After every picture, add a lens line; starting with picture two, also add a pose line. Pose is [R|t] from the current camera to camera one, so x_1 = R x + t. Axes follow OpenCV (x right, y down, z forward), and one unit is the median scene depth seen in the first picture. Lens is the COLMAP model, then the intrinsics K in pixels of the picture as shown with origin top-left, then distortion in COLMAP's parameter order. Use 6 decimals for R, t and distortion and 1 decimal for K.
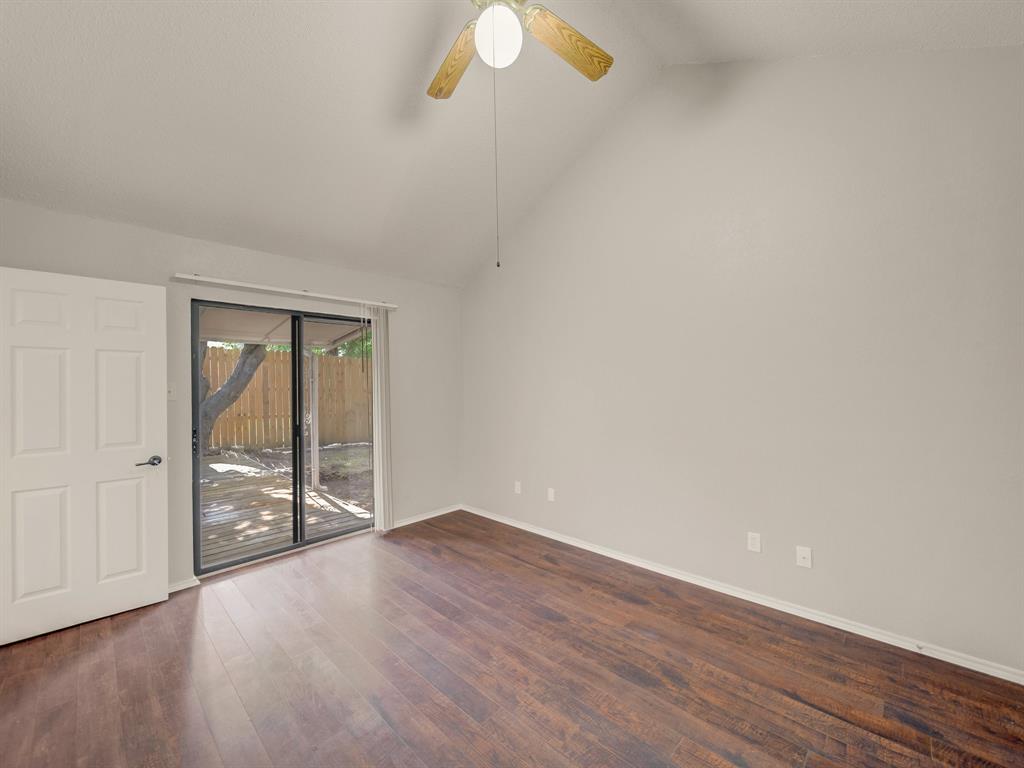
lens RADIAL K [[413.5, 0, 510.1], [0, 413.5, 385.1], [0, 0, 1]] dist [-0.001029, -0.000320]
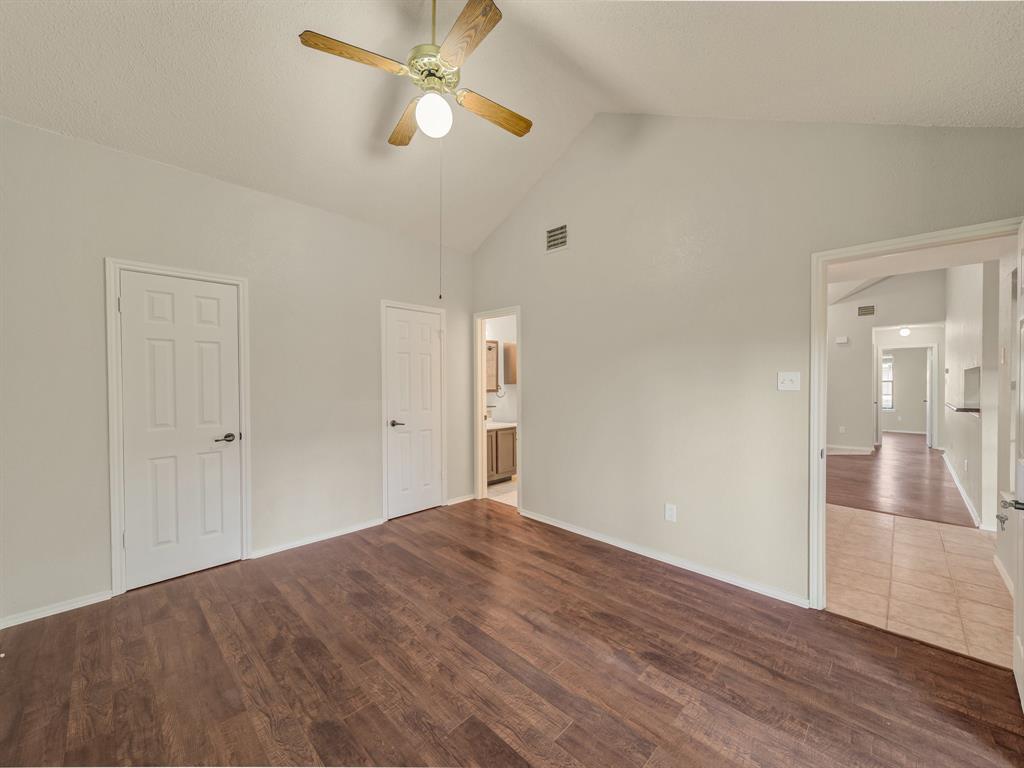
lens RADIAL K [[413.5, 0, 510.1], [0, 413.5, 385.1], [0, 0, 1]] dist [-0.001029, -0.000320]
pose [[-0.999632, 0.012786, 0.023943, -0.249650], [0.012981, 0.999884, 0.007983, 0.014964], [-0.023838, 0.008291, -0.999681, 2.015792]]
